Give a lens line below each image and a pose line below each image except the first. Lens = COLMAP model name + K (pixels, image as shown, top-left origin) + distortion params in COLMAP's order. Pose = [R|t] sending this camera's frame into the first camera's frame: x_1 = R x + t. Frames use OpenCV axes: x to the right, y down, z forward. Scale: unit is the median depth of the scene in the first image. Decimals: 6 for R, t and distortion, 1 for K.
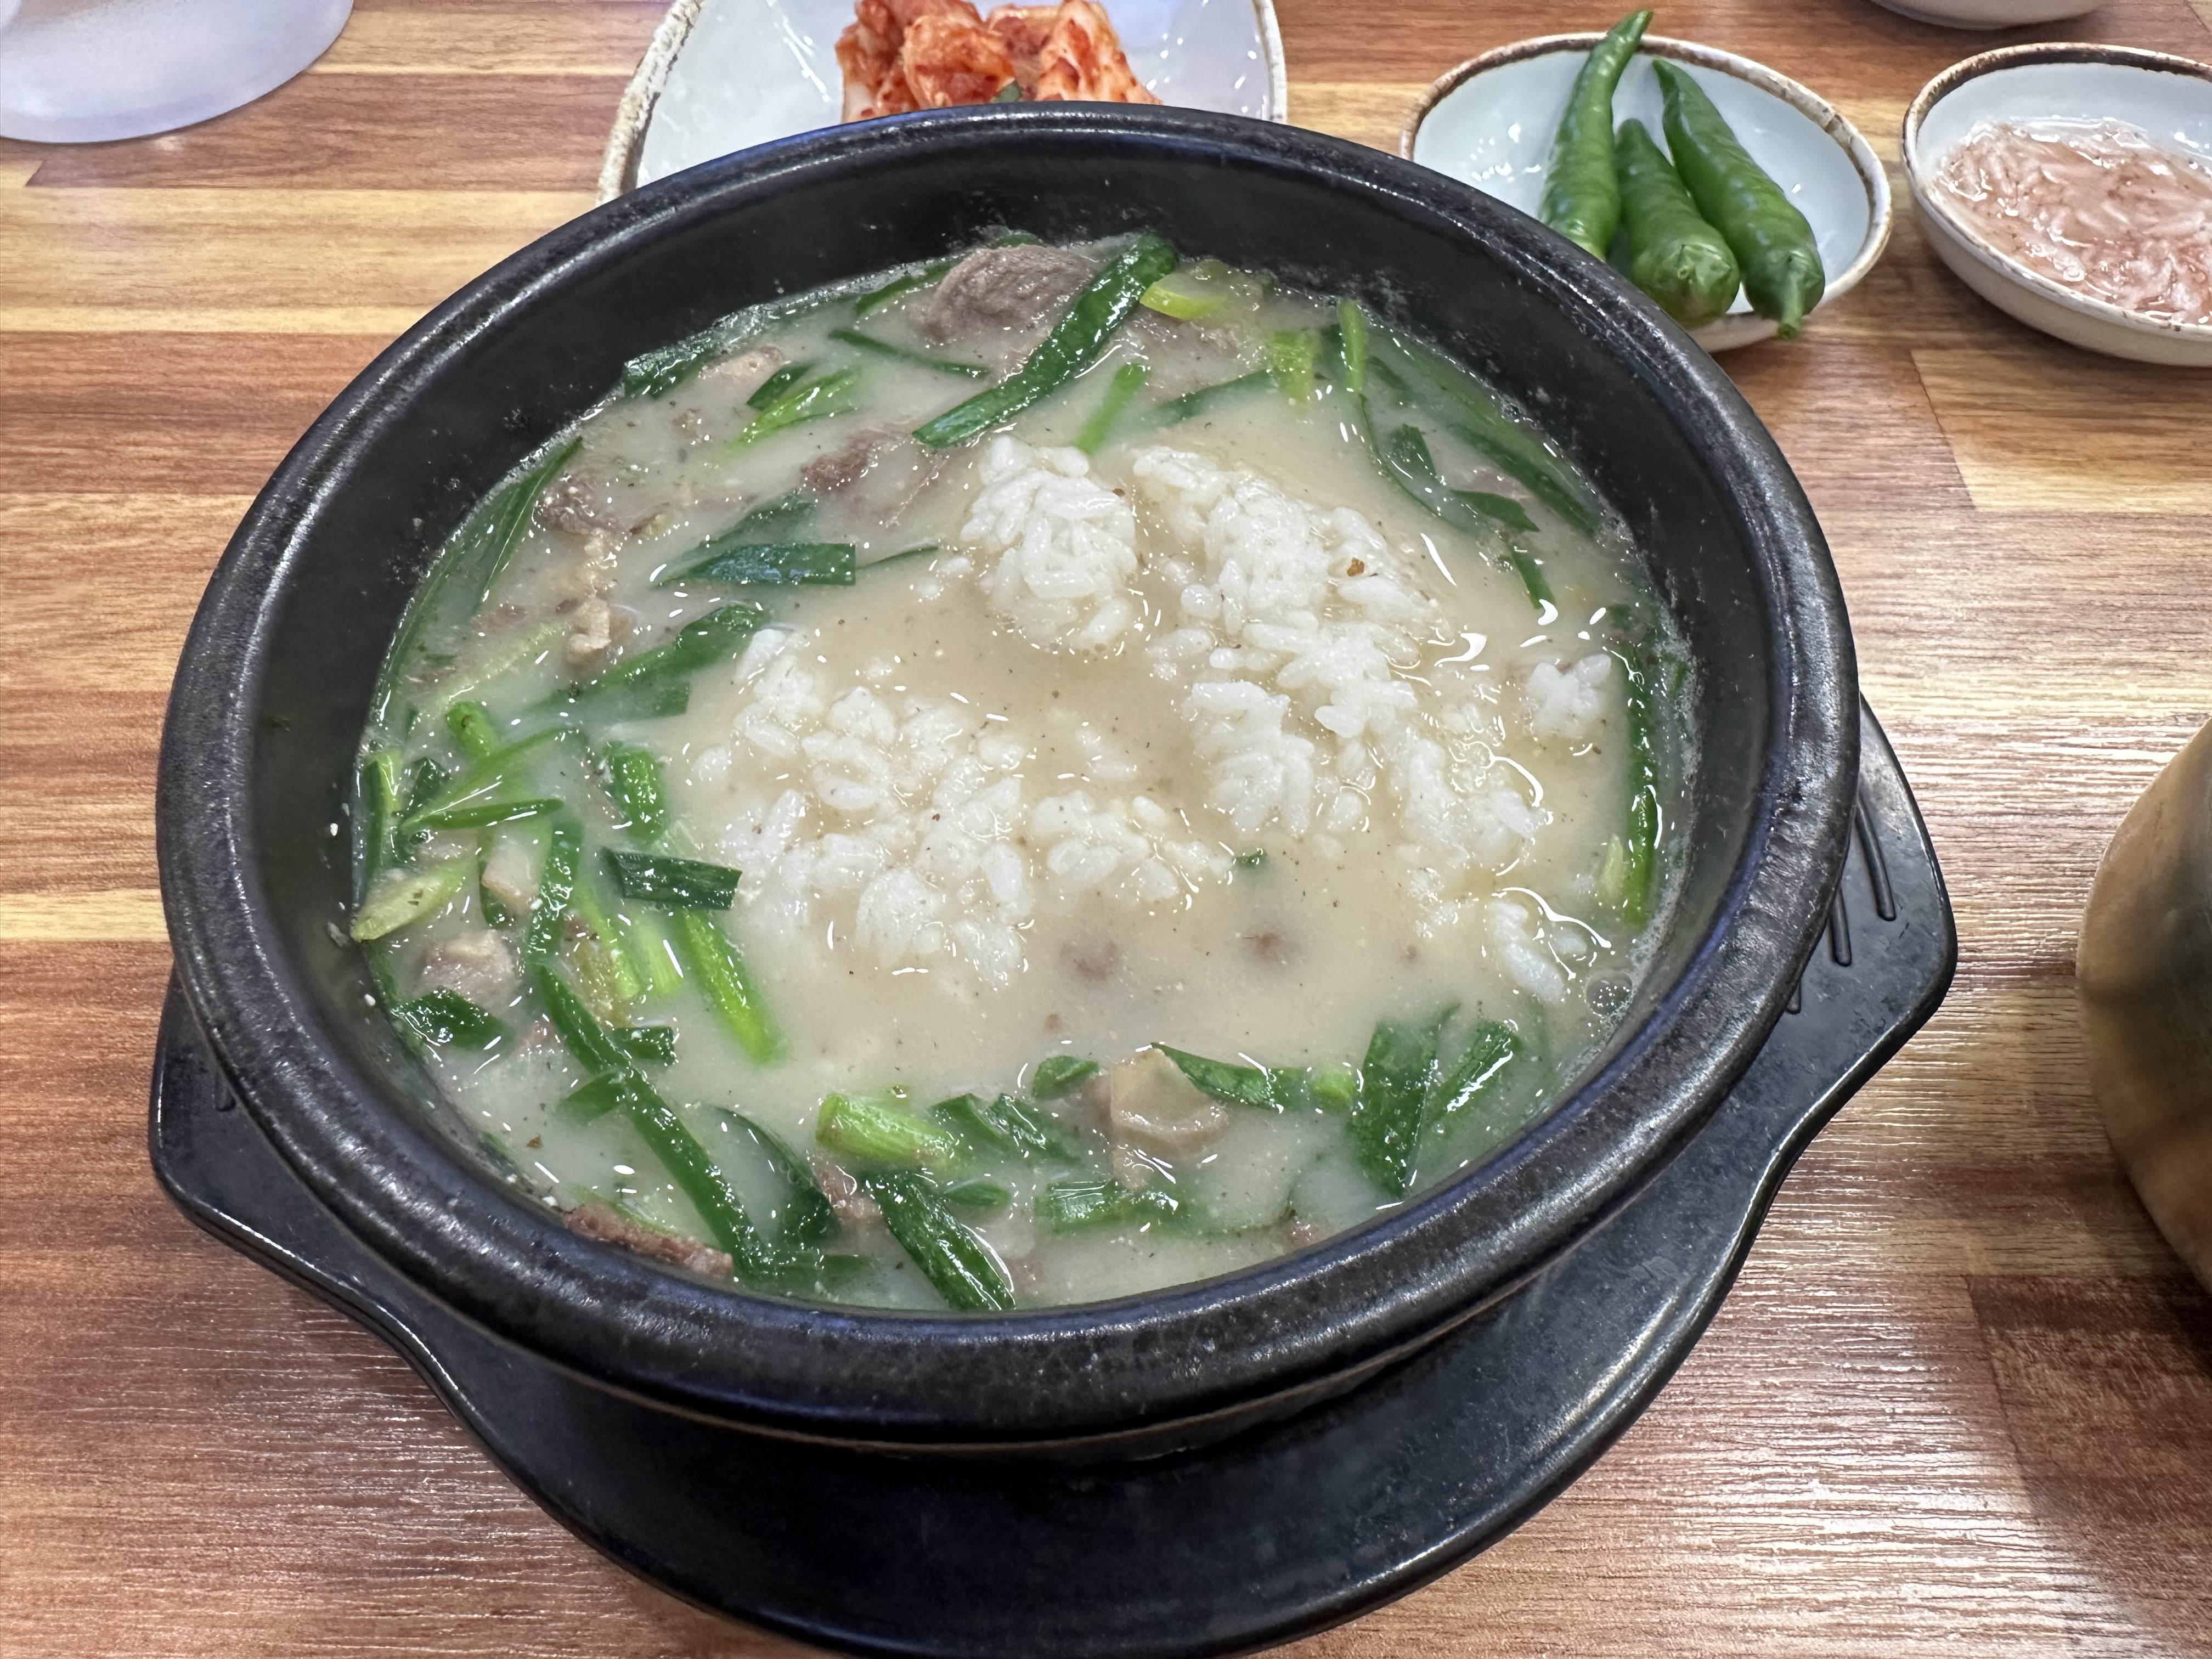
lens RADIAL K [[1557.4, 0, 1194.1], [0, 1557.4, 652.7], [0, 0, 1]] dist [-0.010074, 0.003690]
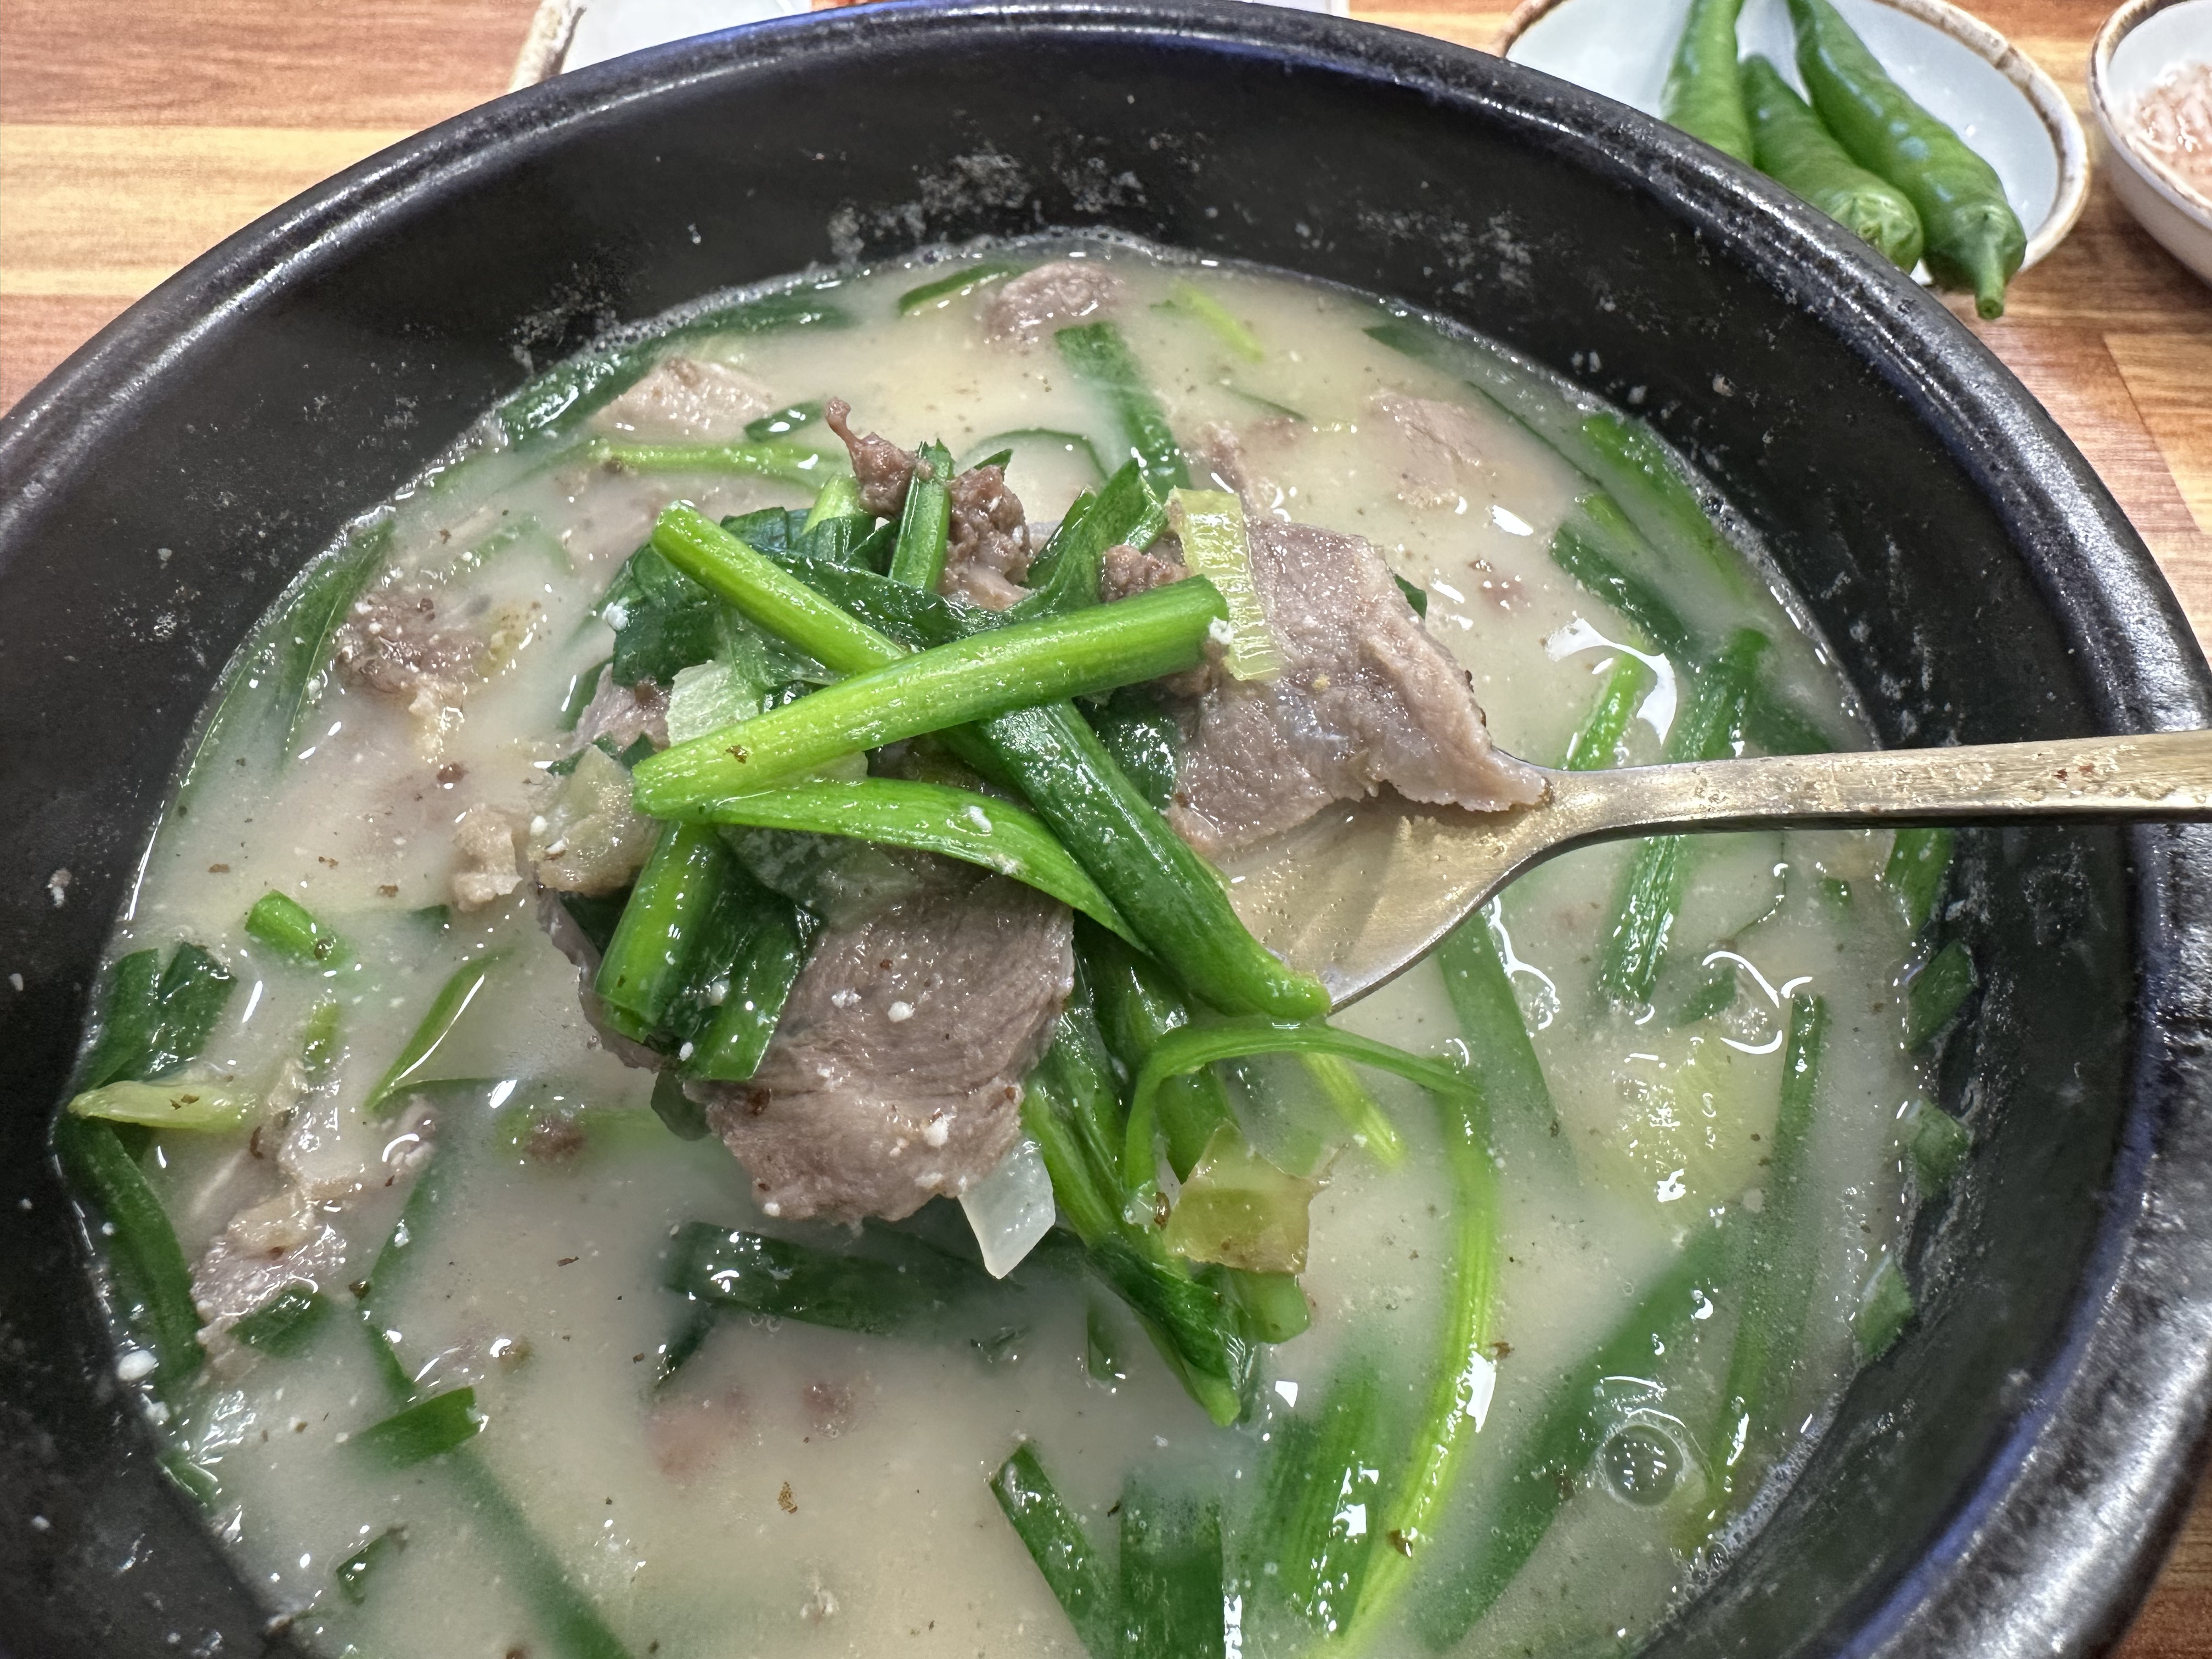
lens RADIAL K [[1557.4, 0, 1194.1], [0, 1557.4, 652.7], [0, 0, 1]] dist [-0.010074, 0.003690]
pose [[0.999940, 0.009457, -0.005540, -0.014717], [-0.009392, 0.999888, 0.011688, -0.034203], [0.005650, -0.011636, 0.999916, 0.191771]]
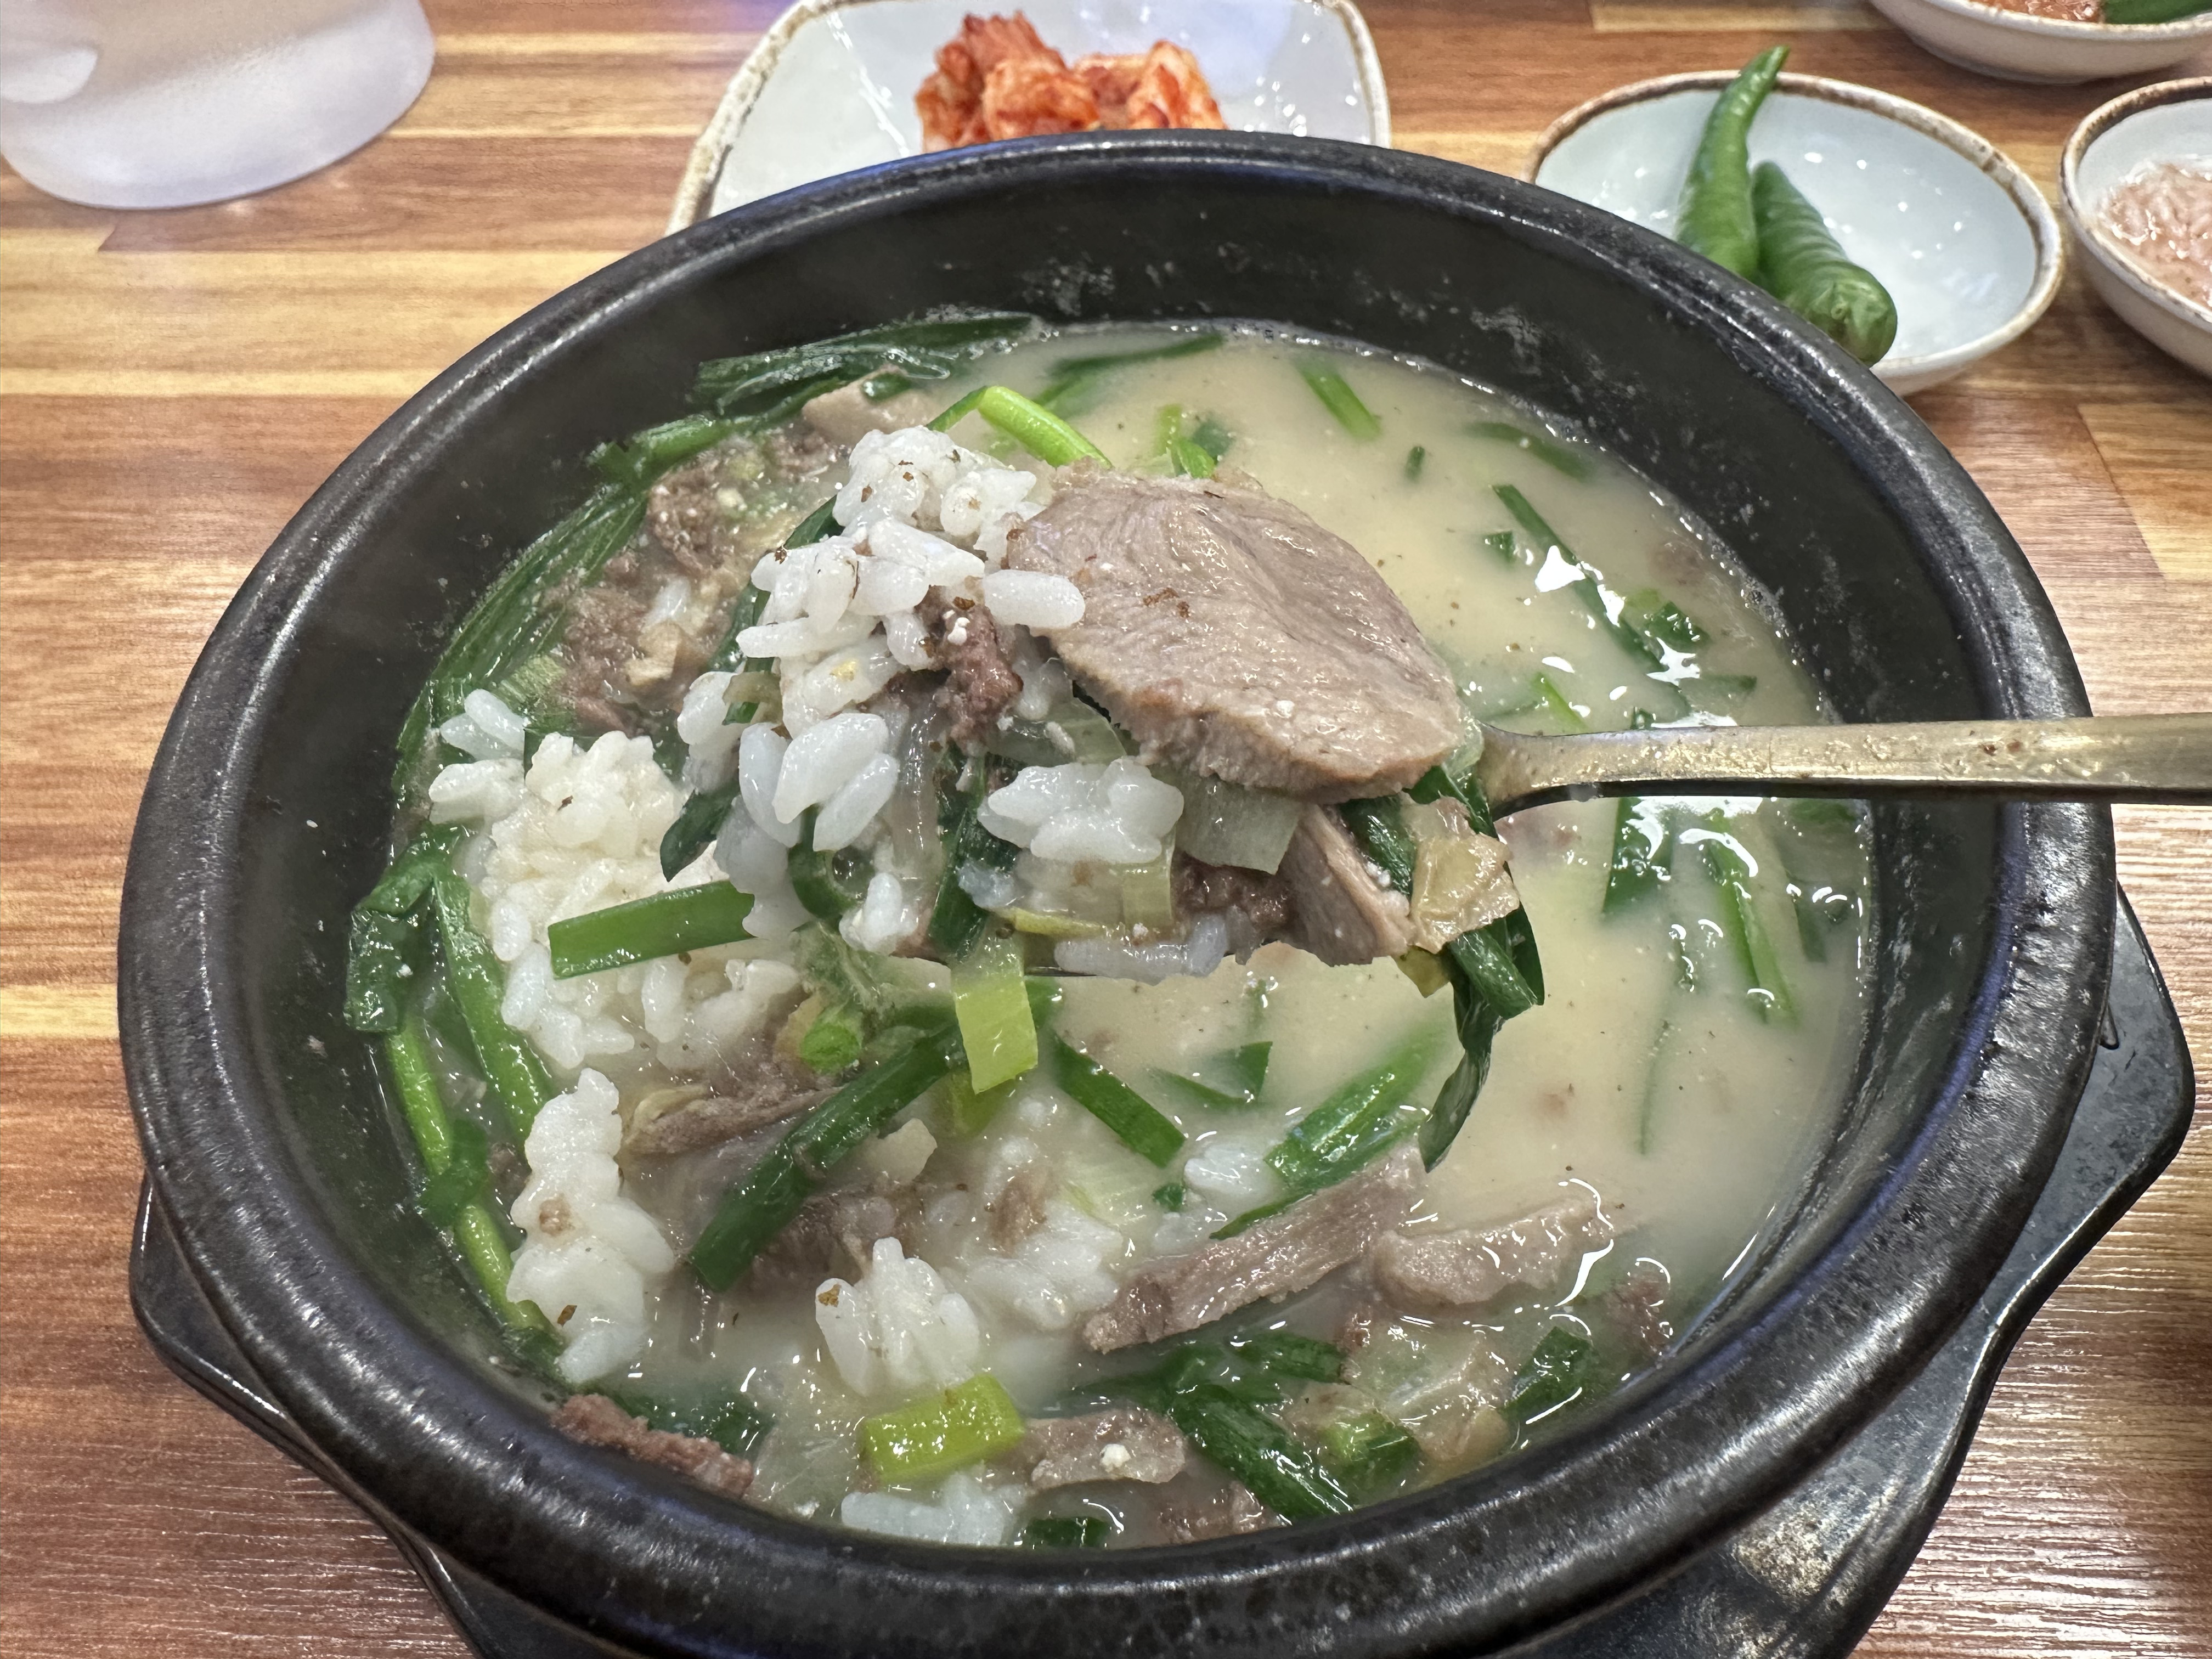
lens RADIAL K [[1561.1, 0, 1195.7], [0, 1561.1, 655.4], [0, 0, 1]] dist [-0.008718, 0.000244]
pose [[0.998781, 0.002377, -0.049294, -0.011280], [-0.004889, 0.998692, -0.050894, 0.001471], [0.049109, 0.051073, 0.997487, 0.078552]]
